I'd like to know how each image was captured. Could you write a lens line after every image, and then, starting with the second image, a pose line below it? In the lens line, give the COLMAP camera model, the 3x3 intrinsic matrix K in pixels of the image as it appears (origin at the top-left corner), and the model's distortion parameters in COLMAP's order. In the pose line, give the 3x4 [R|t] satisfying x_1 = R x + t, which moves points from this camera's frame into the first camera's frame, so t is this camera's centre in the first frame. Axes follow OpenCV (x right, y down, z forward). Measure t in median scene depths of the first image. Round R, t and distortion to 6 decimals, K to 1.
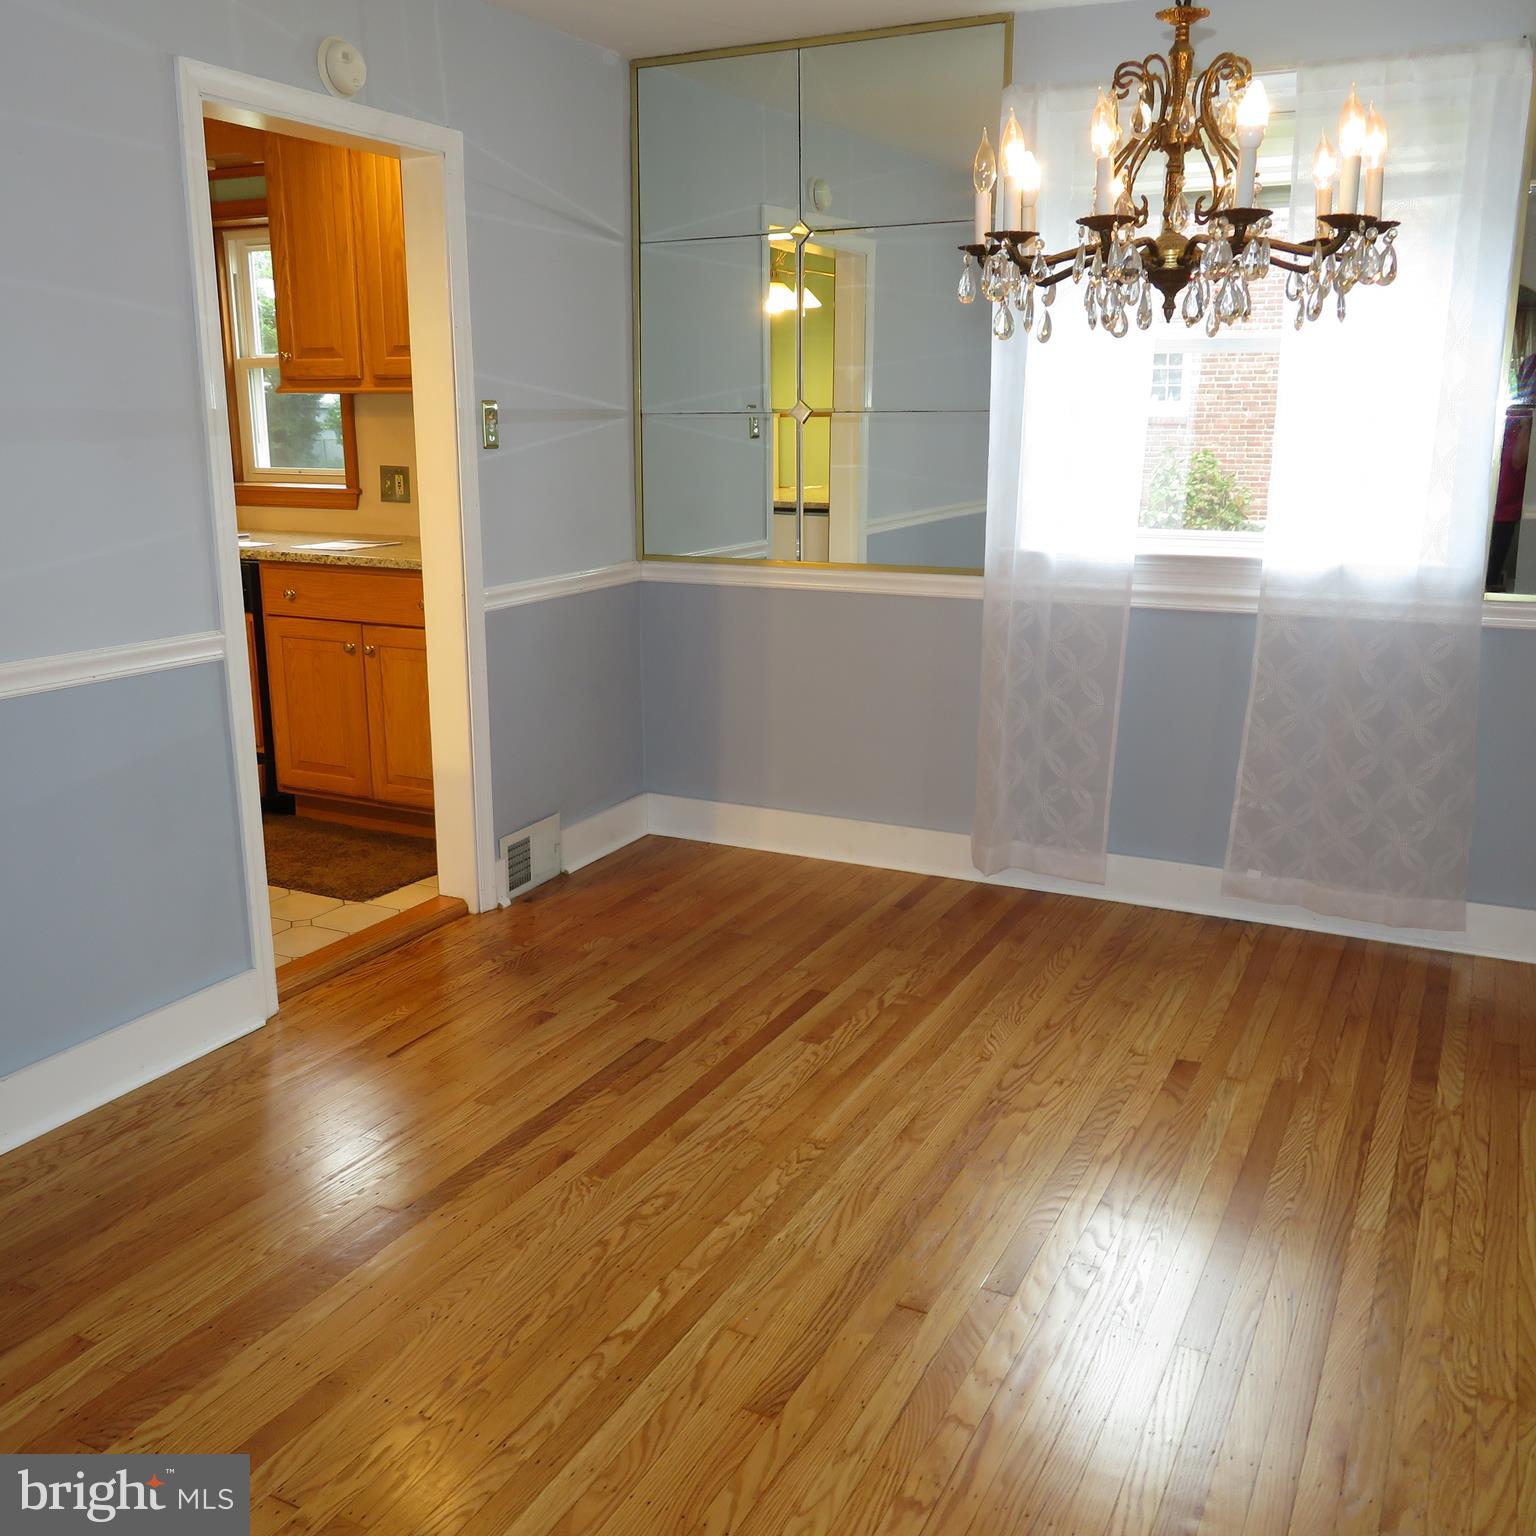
lens RADIAL K [[1458.8, 0, 764.3], [0, 1458.8, 769.5], [0, 0, 1]] dist [-0.017629, 0.000000]
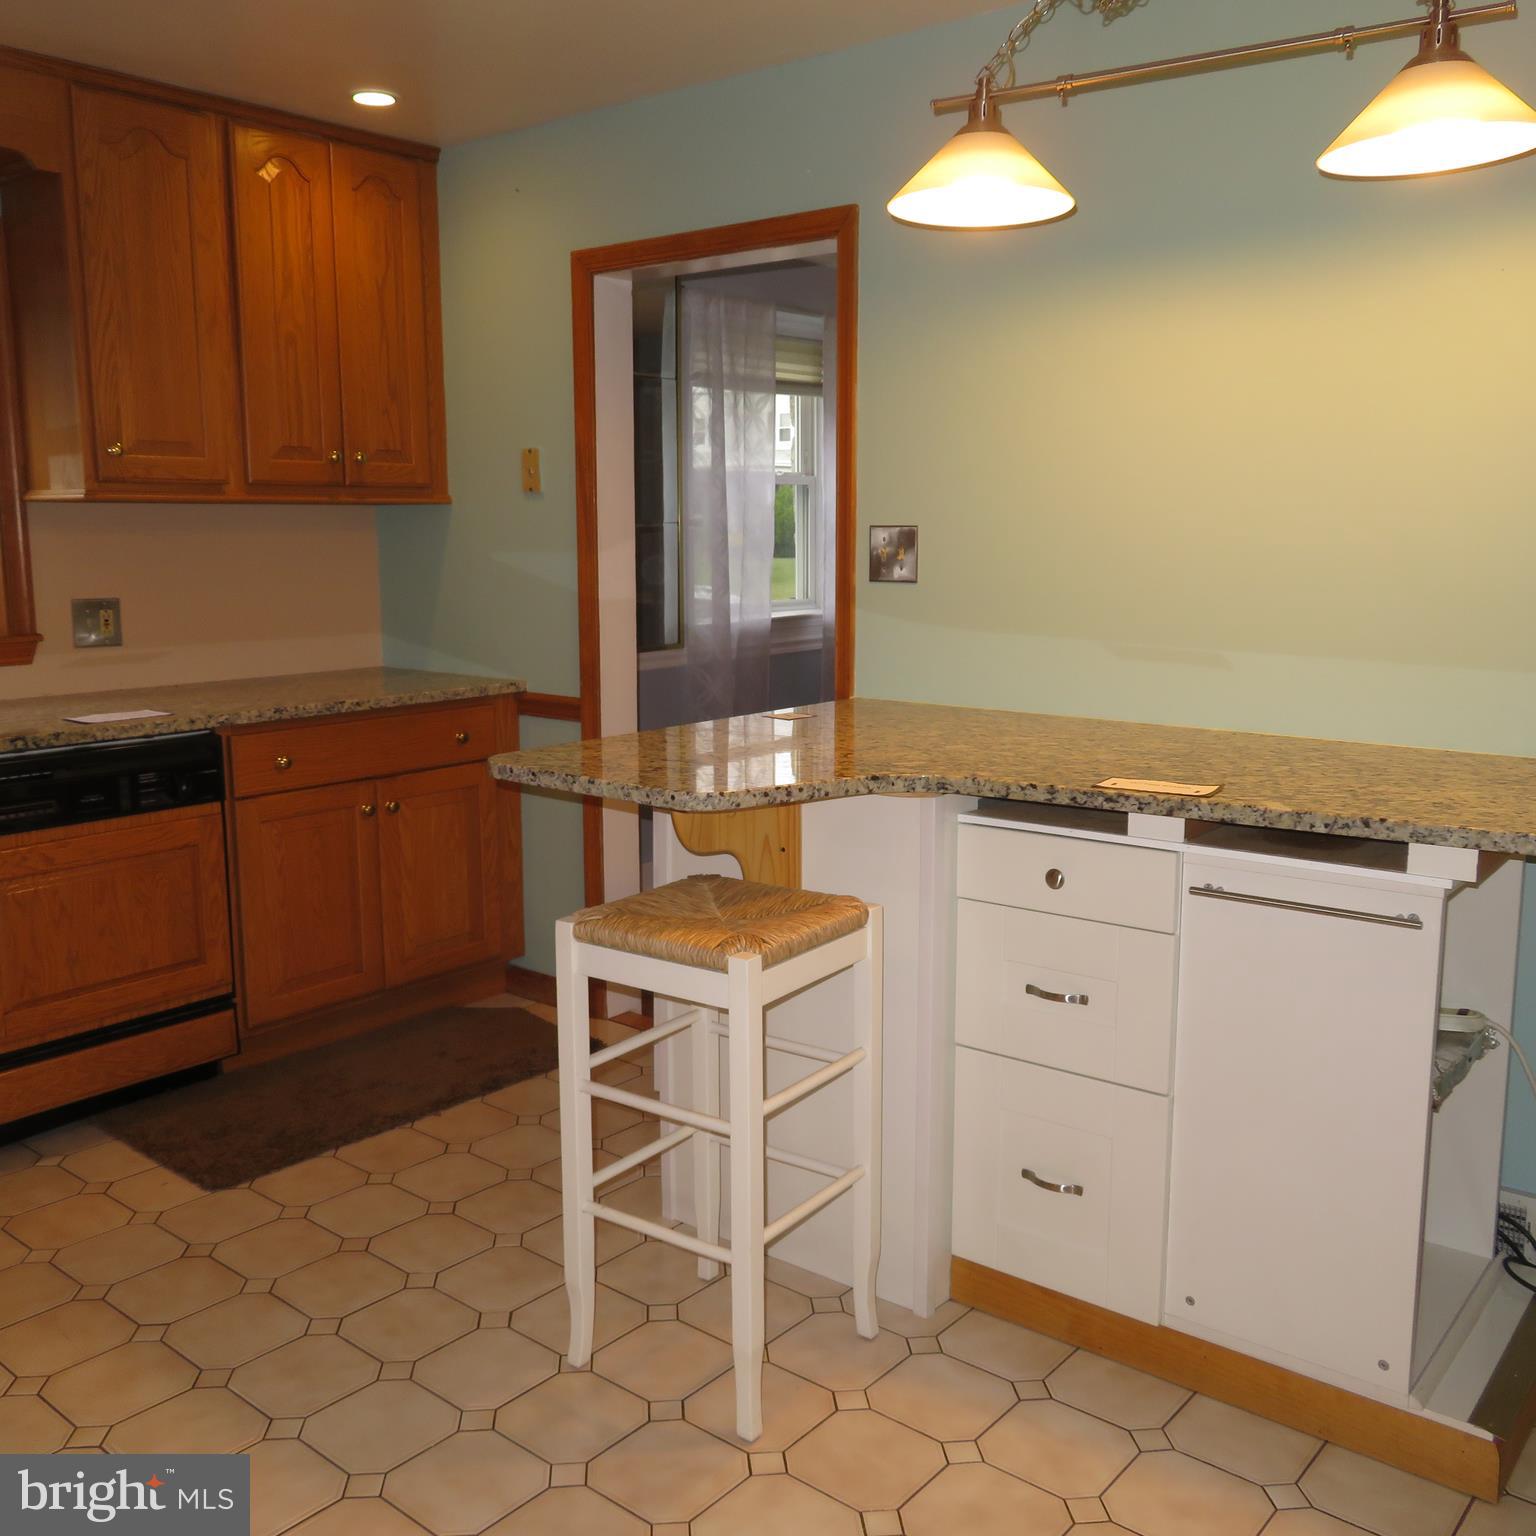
lens RADIAL K [[1458.8, 0, 765.6], [0, 1458.8, 764.1], [0, 0, 1]] dist [-0.017629, 0.000000]
pose [[0.220760, -0.162491, 0.961697, -1.223303], [0.231133, 0.966653, 0.110272, -0.176619], [-0.947546, 0.197936, 0.250955, 0.693991]]
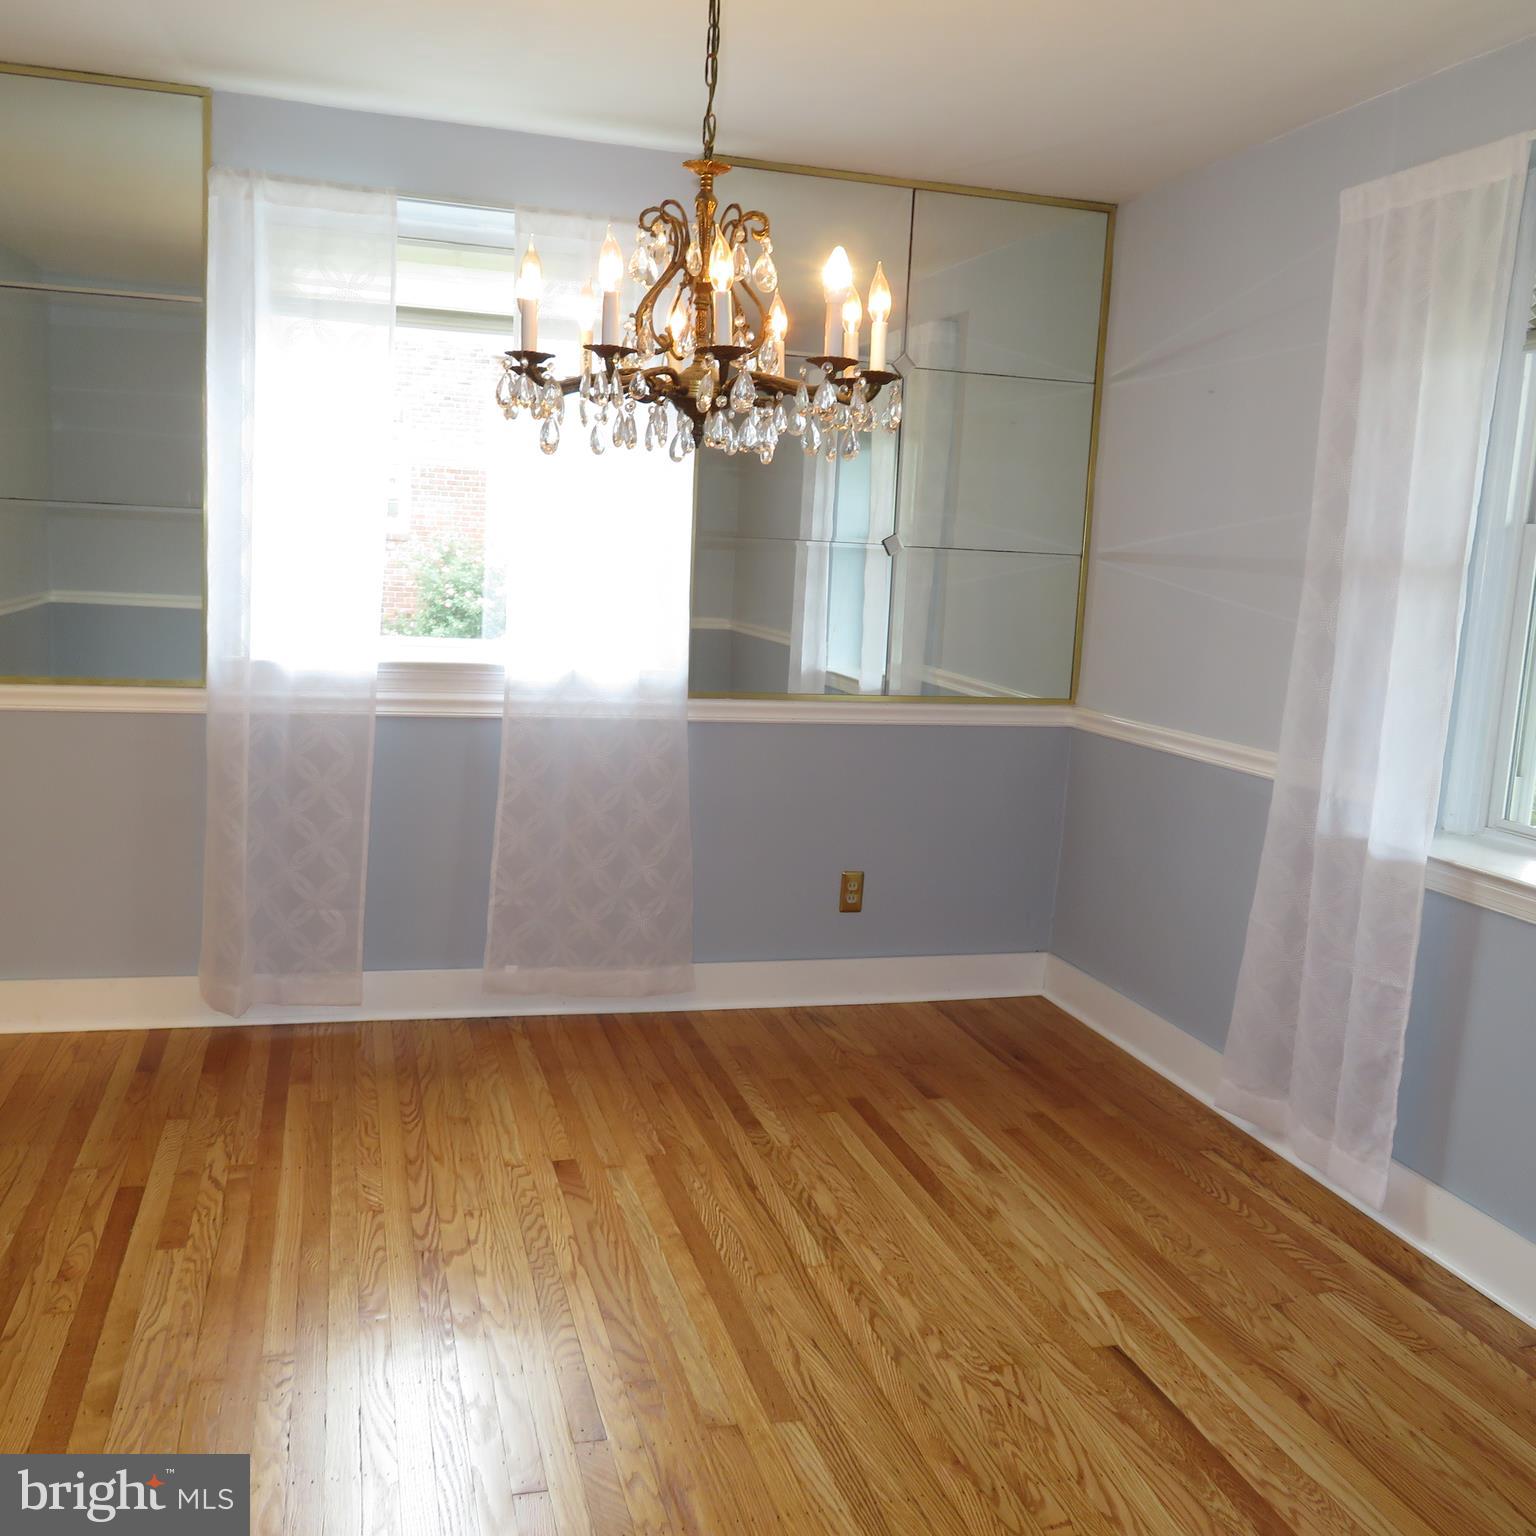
lens RADIAL K [[1458.8, 0, 768.2], [0, 1458.8, 768.1], [0, 0, 1]] dist [-0.017629, 0.000000]
pose [[0.731117, -0.062233, 0.679408, -0.233164], [0.107008, 0.993966, -0.024106, -0.026318], [-0.673808, 0.090327, 0.733365, 0.115699]]
